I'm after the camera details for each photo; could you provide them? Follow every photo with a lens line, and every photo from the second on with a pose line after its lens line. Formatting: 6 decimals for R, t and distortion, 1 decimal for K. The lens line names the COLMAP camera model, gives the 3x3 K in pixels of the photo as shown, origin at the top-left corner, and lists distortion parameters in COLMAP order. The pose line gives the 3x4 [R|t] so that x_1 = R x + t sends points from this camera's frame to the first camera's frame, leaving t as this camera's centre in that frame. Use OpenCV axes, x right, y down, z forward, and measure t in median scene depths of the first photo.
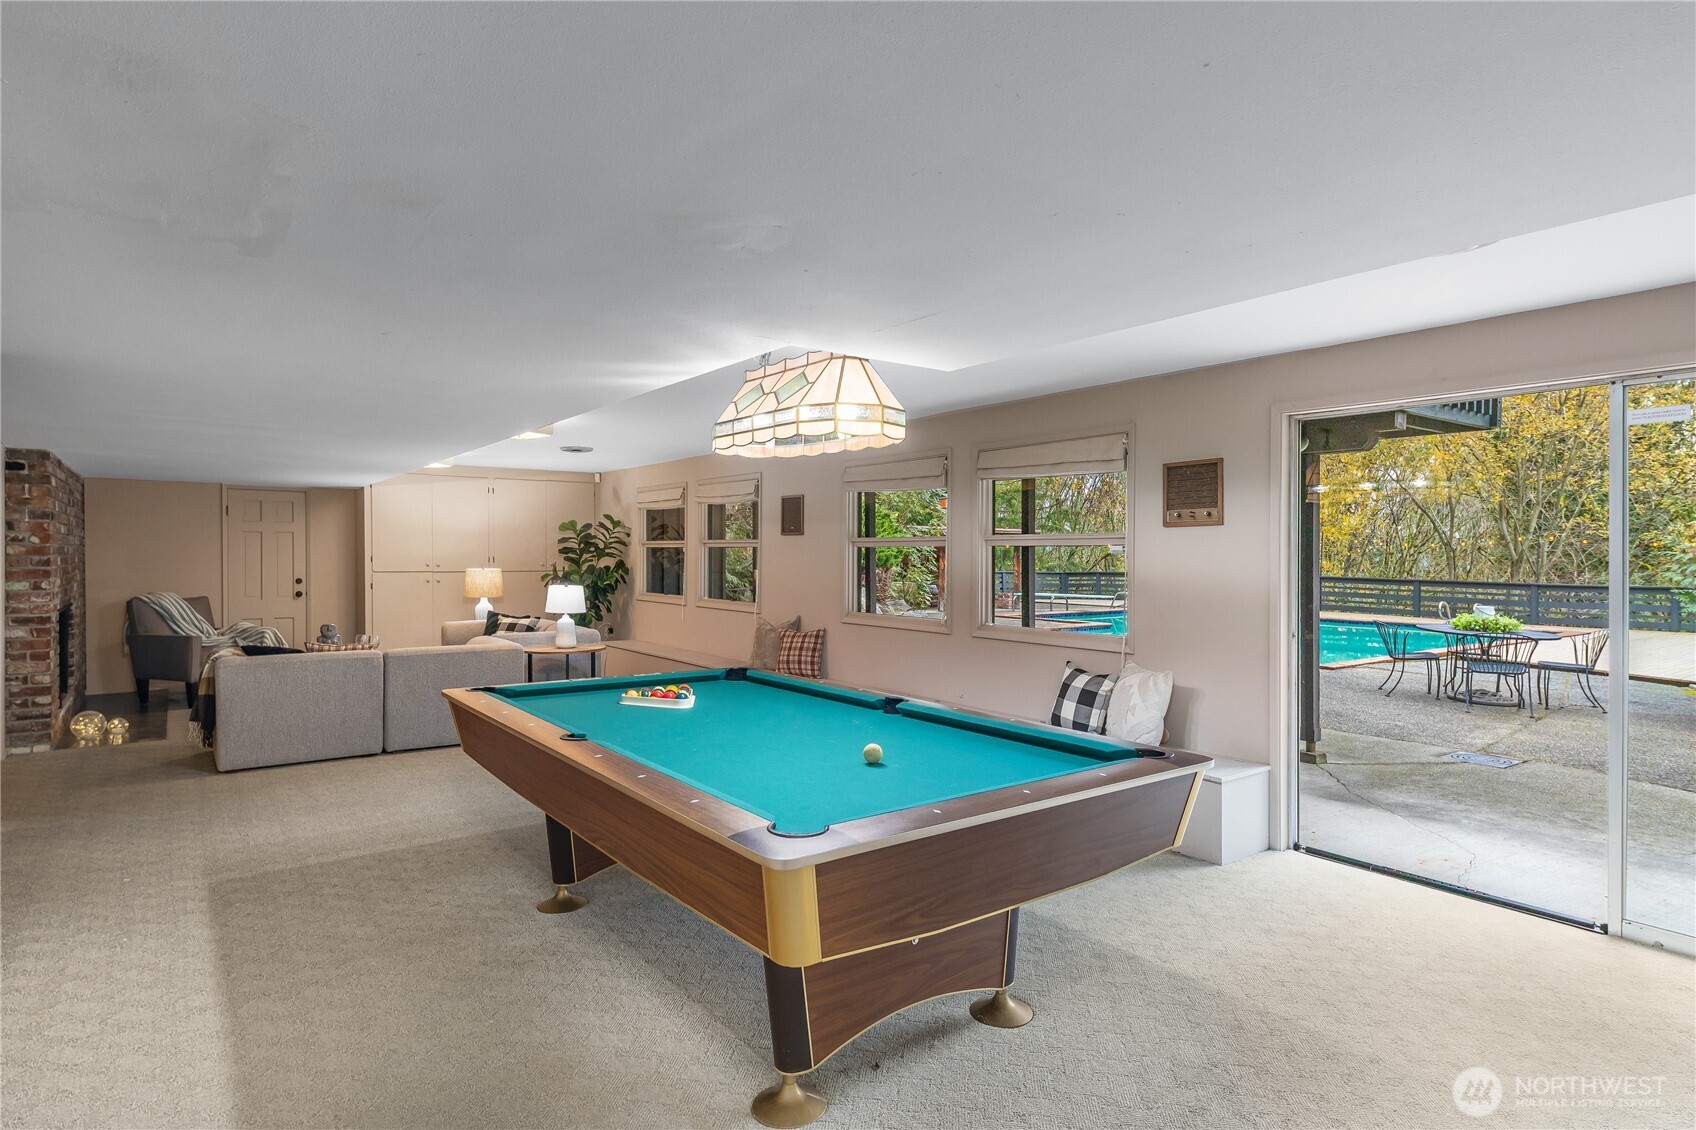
lens RADIAL K [[904.4, 0, 848.0], [0, 904.4, 565.0], [0, 0, 1]] dist [0.001652, 0.000396]
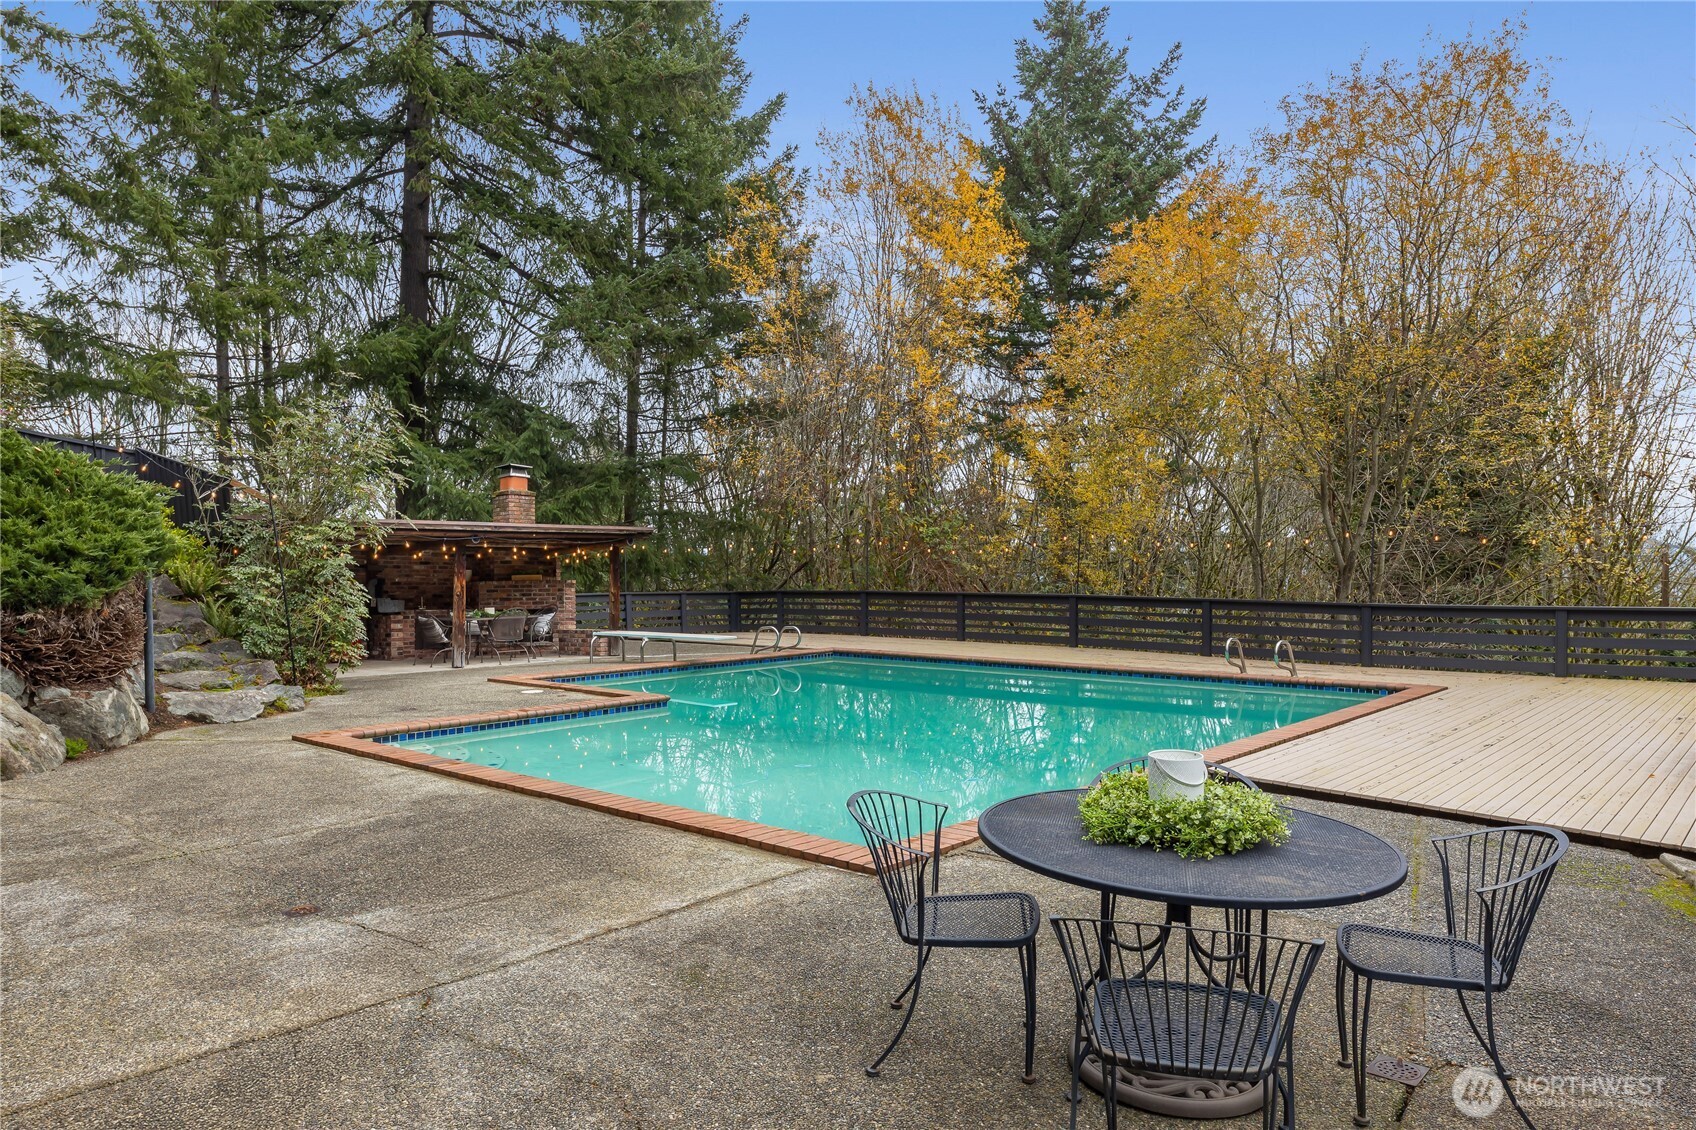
lens RADIAL K [[1113.6, 0, 849.3], [0, 1113.6, 585.8], [0, 0, 1]] dist [0.003406, -0.001275]
pose [[0.978914, -0.013991, 0.203794, 0.216111], [0.012008, 0.999868, 0.010962, -0.004945], [-0.203920, -0.008284, 0.978952, 0.274480]]
